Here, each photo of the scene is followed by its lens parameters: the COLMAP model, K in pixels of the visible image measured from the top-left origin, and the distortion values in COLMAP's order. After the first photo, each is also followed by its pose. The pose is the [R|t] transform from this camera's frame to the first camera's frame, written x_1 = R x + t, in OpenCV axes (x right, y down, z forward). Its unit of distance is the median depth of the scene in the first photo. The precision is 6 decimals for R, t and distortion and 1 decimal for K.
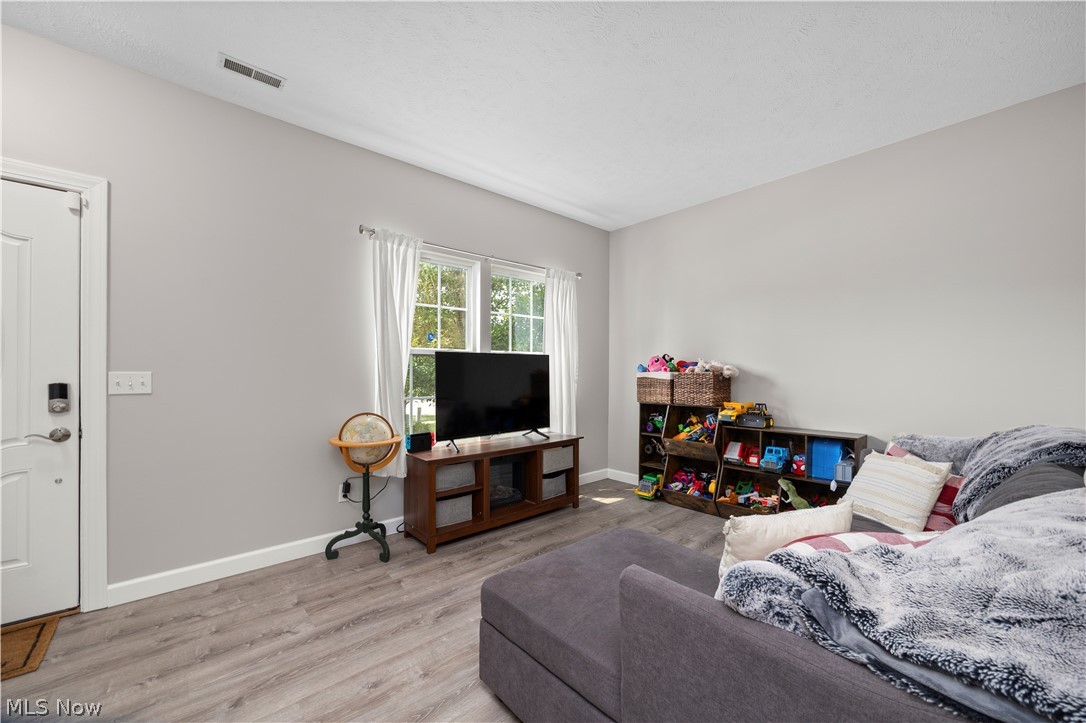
lens RADIAL K [[433.3, 0, 545.0], [0, 433.3, 373.1], [0, 0, 1]] dist [0.001568, -0.000472]
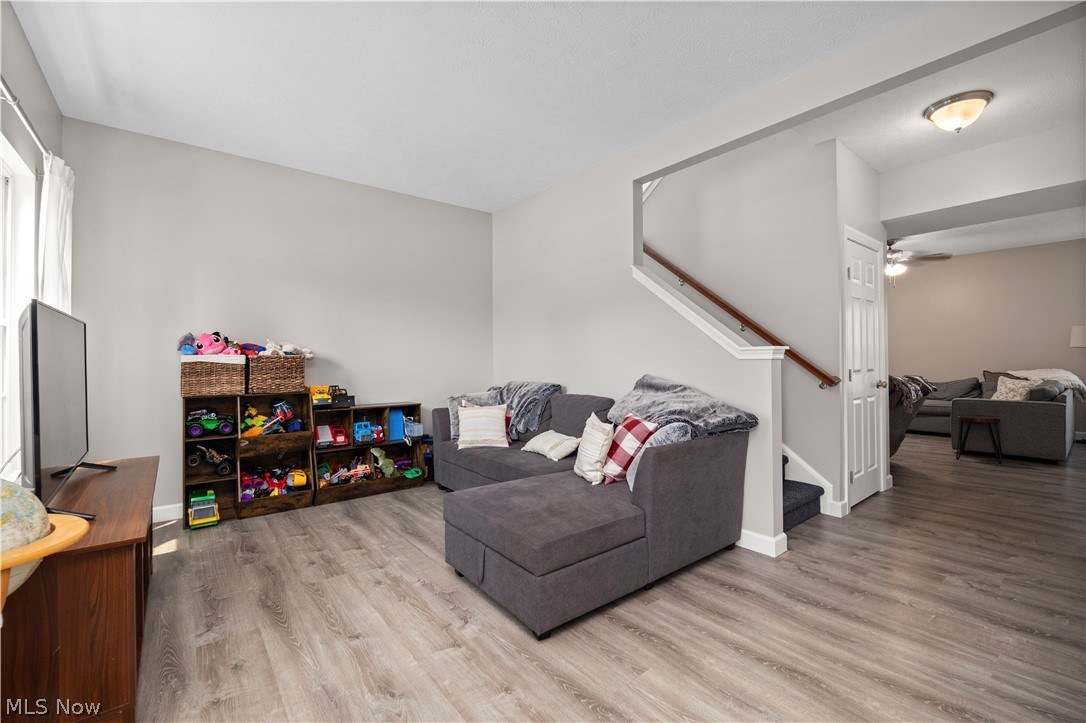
lens RADIAL K [[466.5, 0, 548.2], [0, 466.5, 360.1], [0, 0, 1]] dist [0.000537, 0.000022]
pose [[0.022680, 0.003758, 0.999736, -0.589102], [0.005071, 0.999980, -0.003874, 0.014024], [-0.999730, 0.005157, 0.022660, 0.428347]]
